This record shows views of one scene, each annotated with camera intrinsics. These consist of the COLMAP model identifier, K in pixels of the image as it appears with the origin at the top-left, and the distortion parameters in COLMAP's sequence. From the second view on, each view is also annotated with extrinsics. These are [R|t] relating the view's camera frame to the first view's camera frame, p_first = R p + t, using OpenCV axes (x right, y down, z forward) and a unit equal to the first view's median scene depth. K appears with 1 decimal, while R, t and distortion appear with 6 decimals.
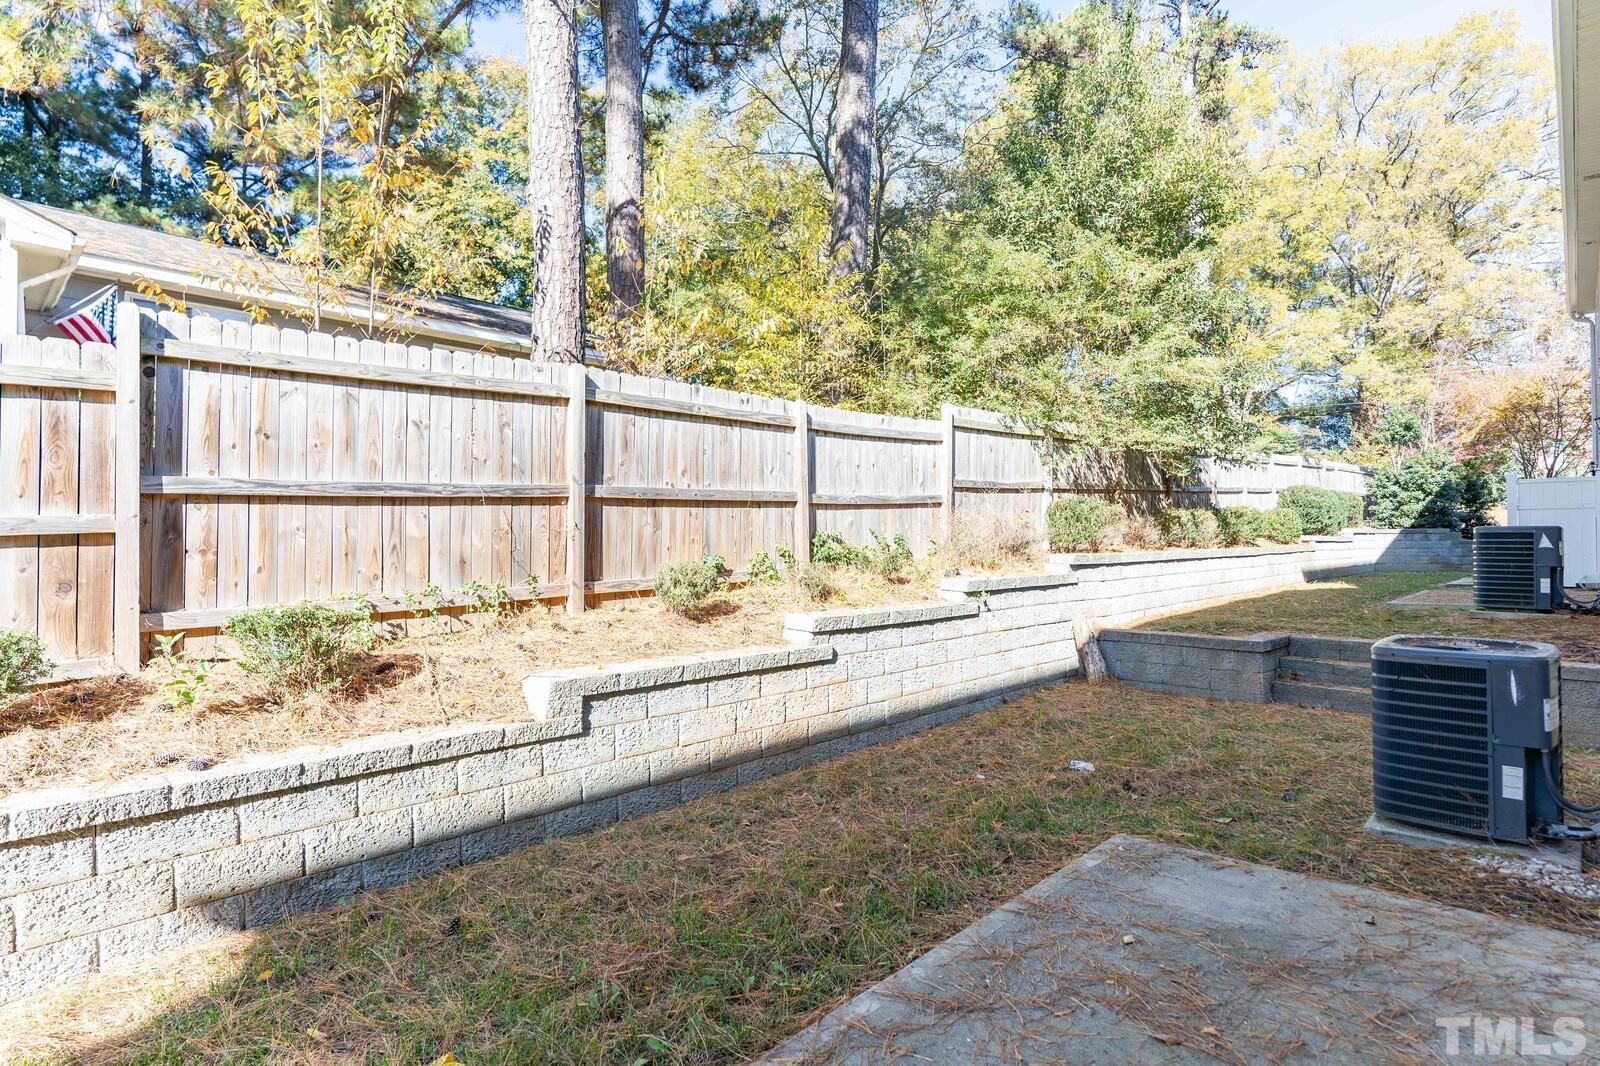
lens RADIAL K [[836.9, 0, 812.2], [0, 836.9, 525.3], [0, 0, 1]] dist [-0.000918, -0.000111]
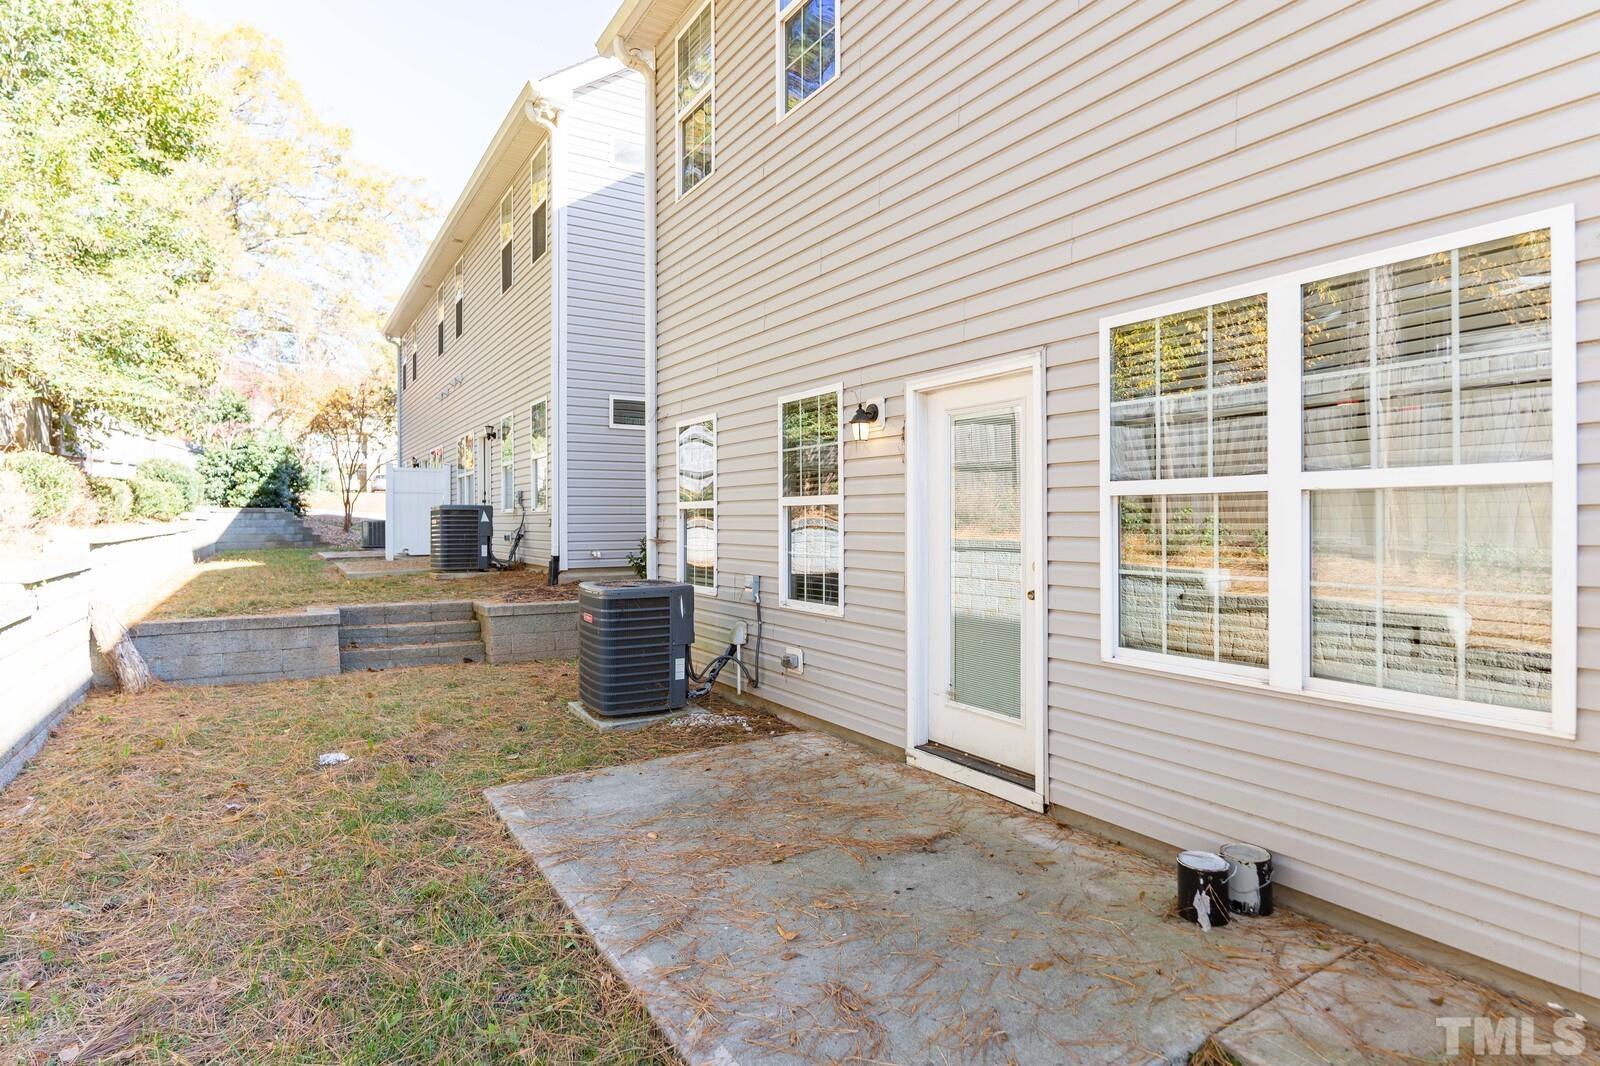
lens RADIAL K [[836.9, 0, 812.2], [0, 836.9, 525.3], [0, 0, 1]] dist [-0.000918, -0.000111]
pose [[0.250248, -0.003512, 0.968176, -0.544038], [-0.016888, 0.999825, 0.007992, 0.027299], [-0.968035, -0.018350, 0.250145, 0.363798]]
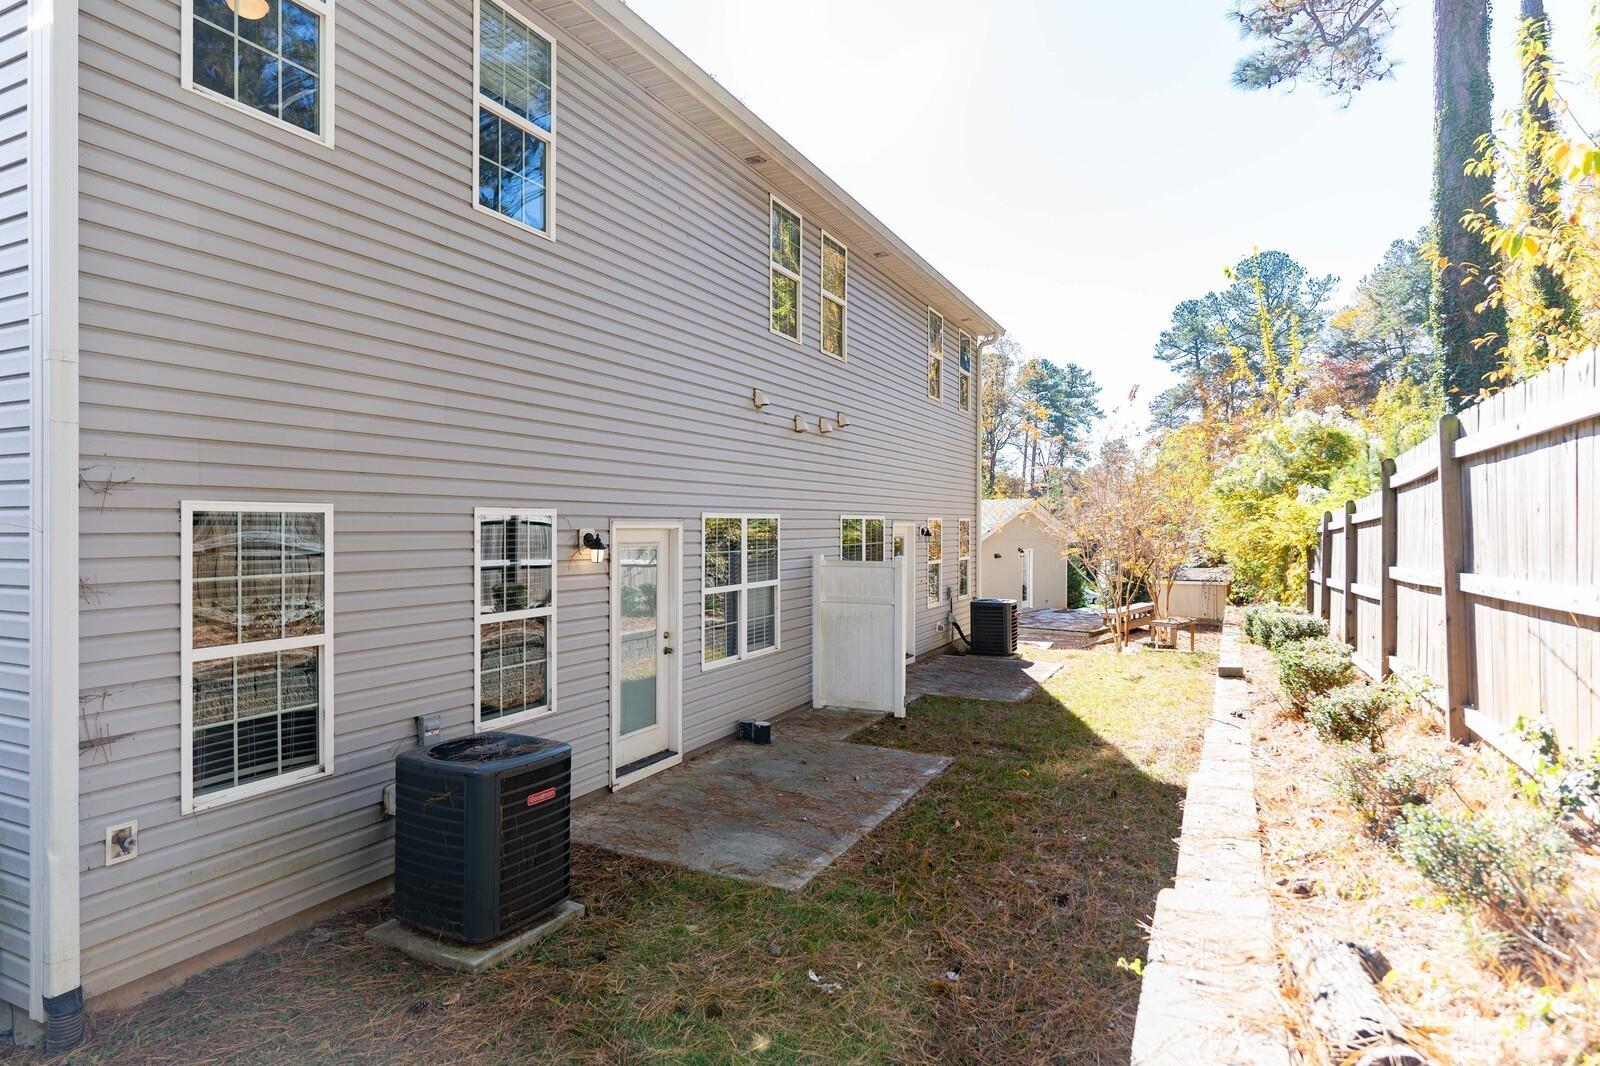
lens RADIAL K [[834.9, 0, 800.0], [0, 834.9, 533.0], [0, 0, 1]] dist [0.011987, 0.000782]
pose [[-0.964116, 0.002883, -0.265465, 0.683932], [0.006813, 0.999880, -0.013885, -0.114817], [0.265393, -0.015195, -0.964020, 2.185764]]
